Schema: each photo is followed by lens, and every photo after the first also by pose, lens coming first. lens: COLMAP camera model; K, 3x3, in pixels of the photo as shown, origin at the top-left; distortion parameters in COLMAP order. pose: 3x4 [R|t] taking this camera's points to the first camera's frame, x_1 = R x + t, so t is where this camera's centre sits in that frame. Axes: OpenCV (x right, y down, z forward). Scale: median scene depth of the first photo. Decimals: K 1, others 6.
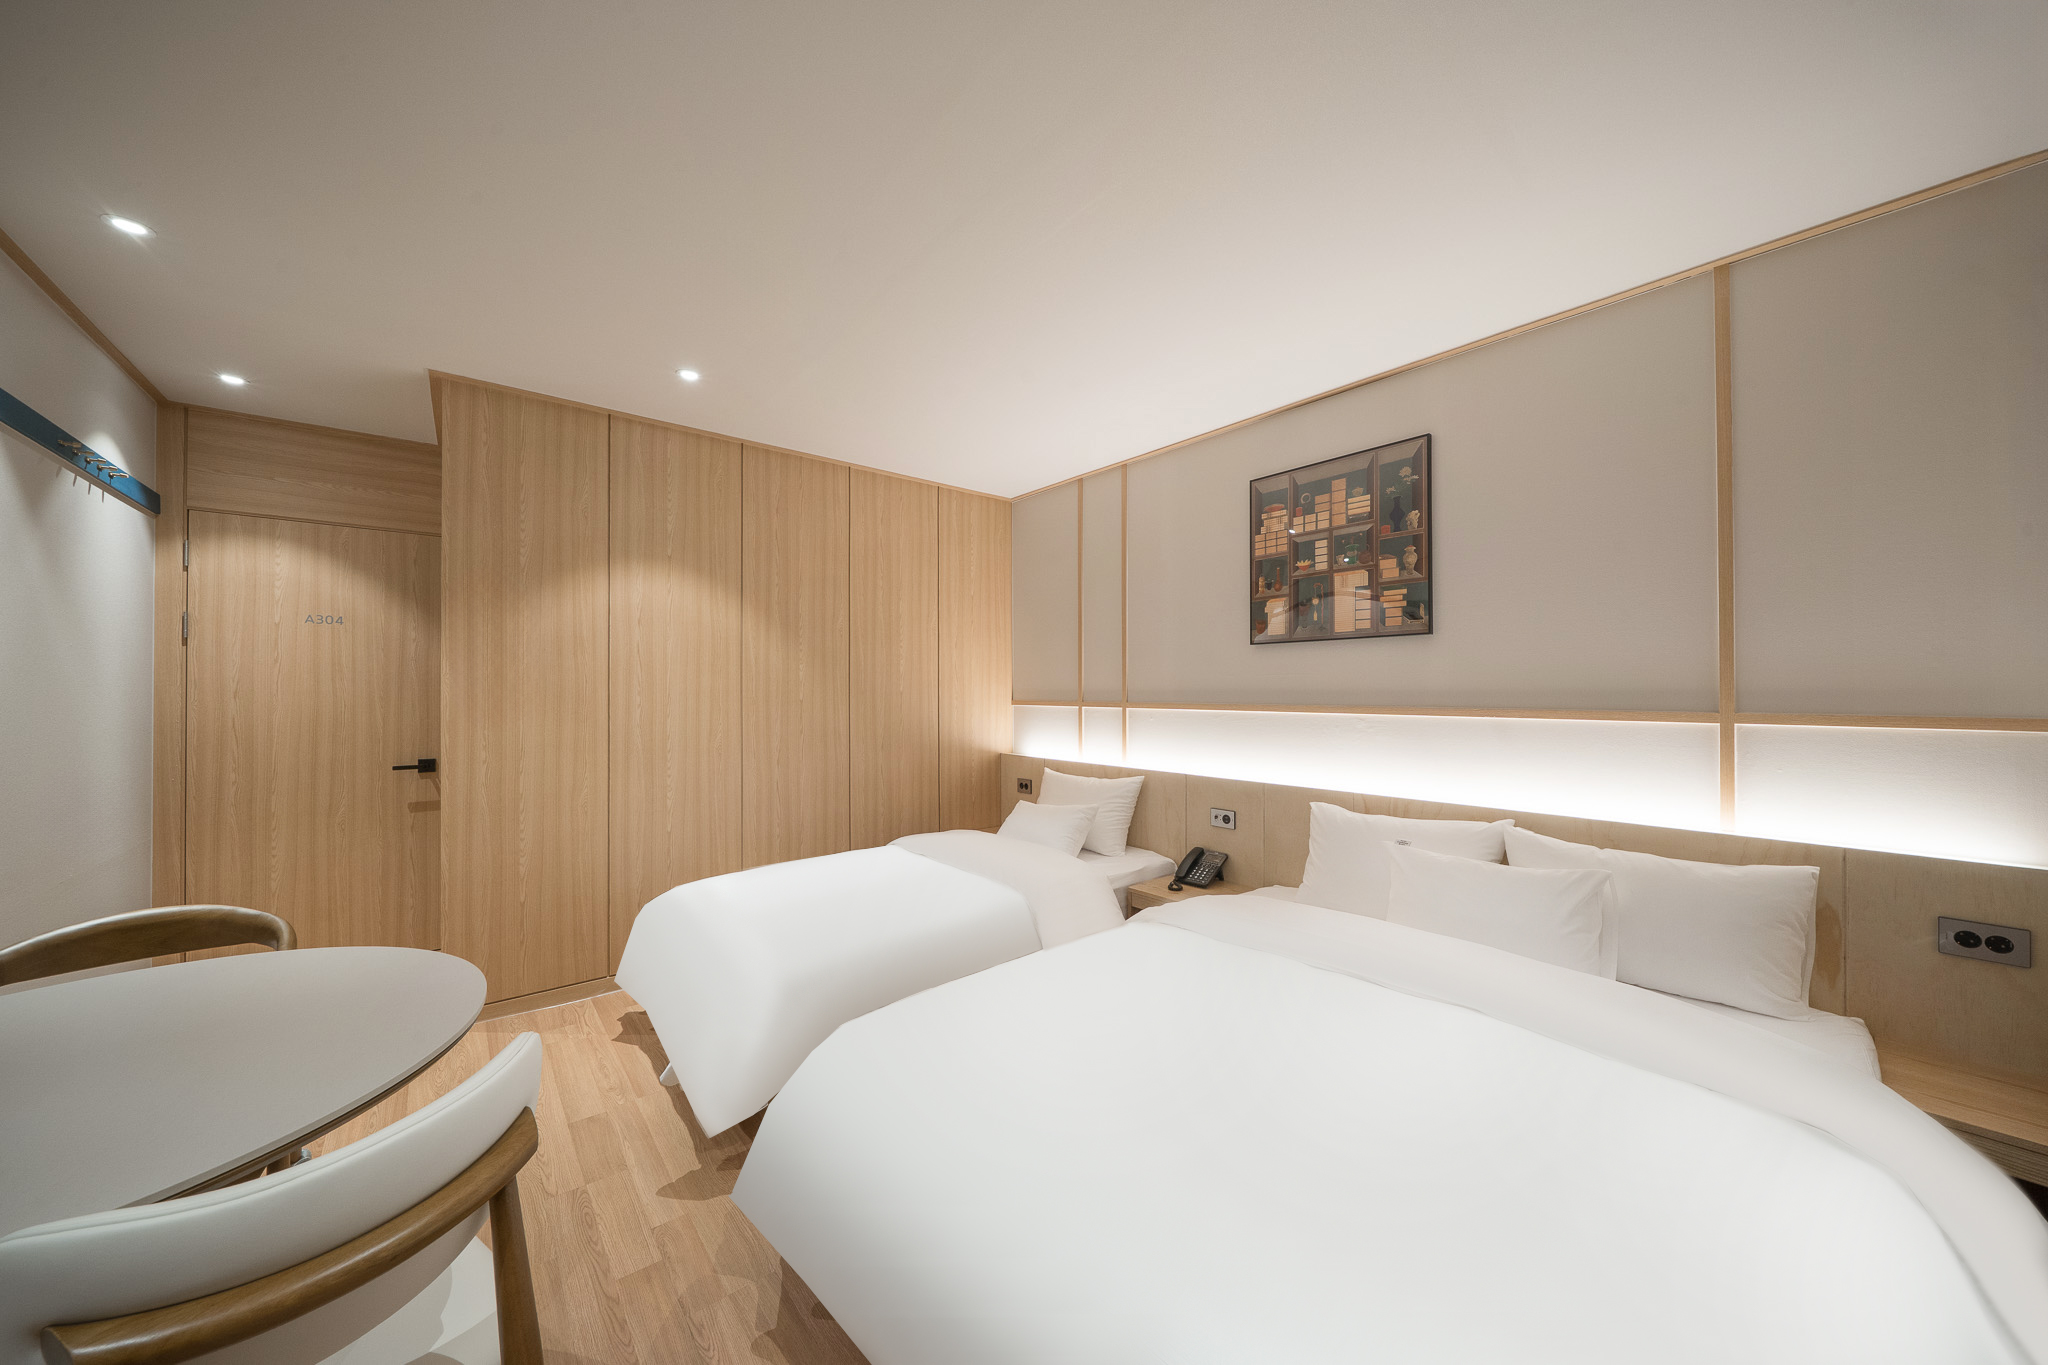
lens RADIAL K [[692.0, 0, 1034.3], [0, 692.0, 685.2], [0, 0, 1]] dist [-0.001102, -0.000085]
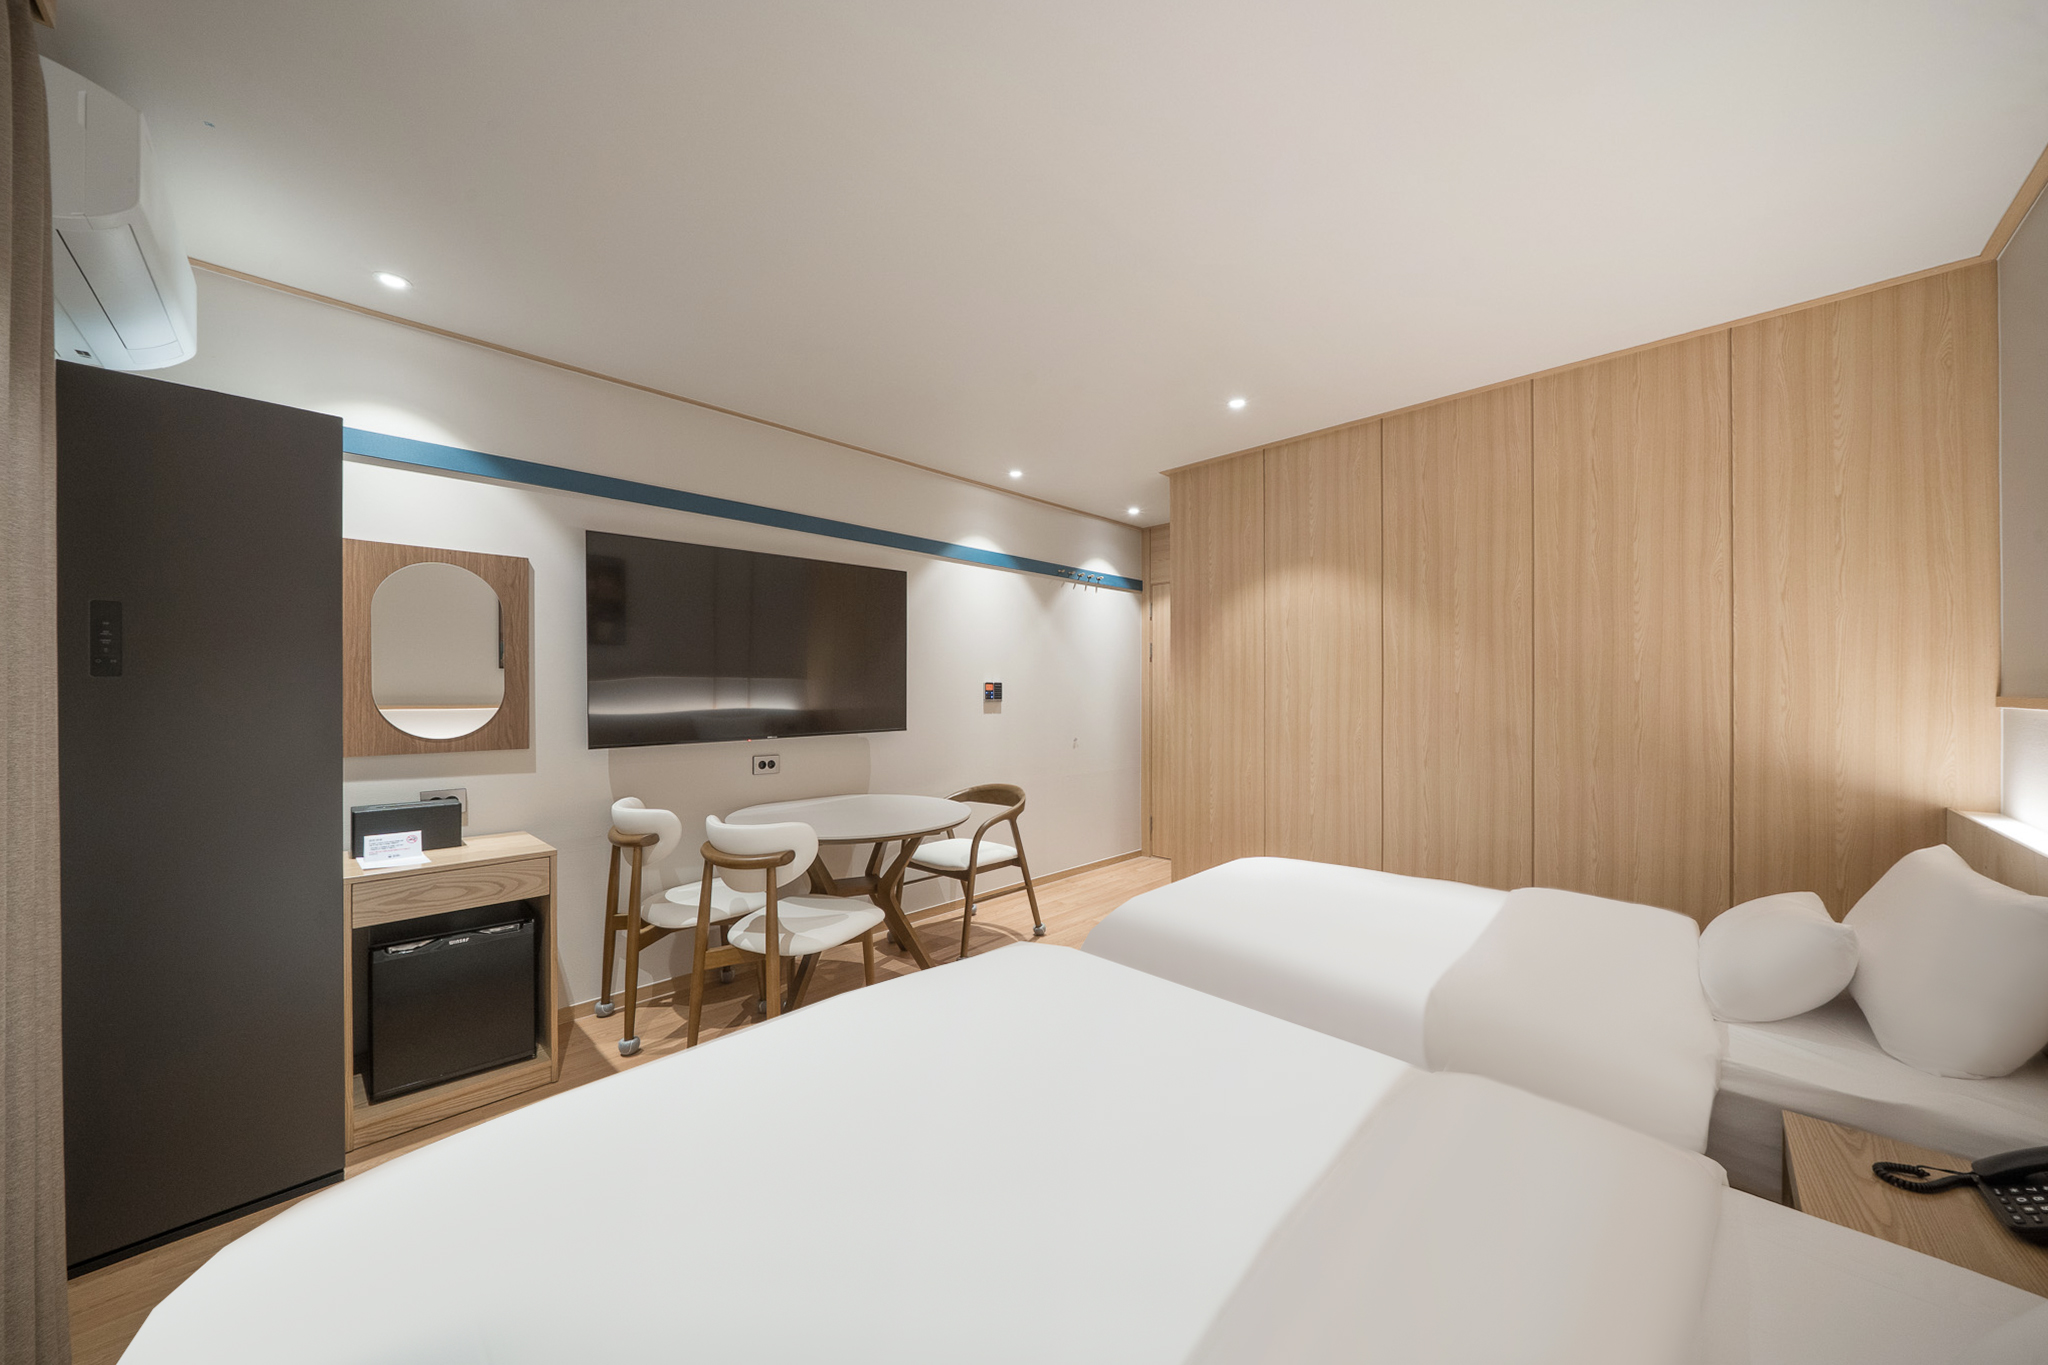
lens RADIAL K [[692.0, 0, 1025.8], [0, 692.0, 690.5], [0, 0, 1]] dist [-0.001102, -0.000085]
pose [[0.108064, -0.000924, -0.994144, 0.498633], [0.014459, 0.999895, 0.000642, 0.012083], [0.994039, -0.014444, 0.108066, 0.452900]]
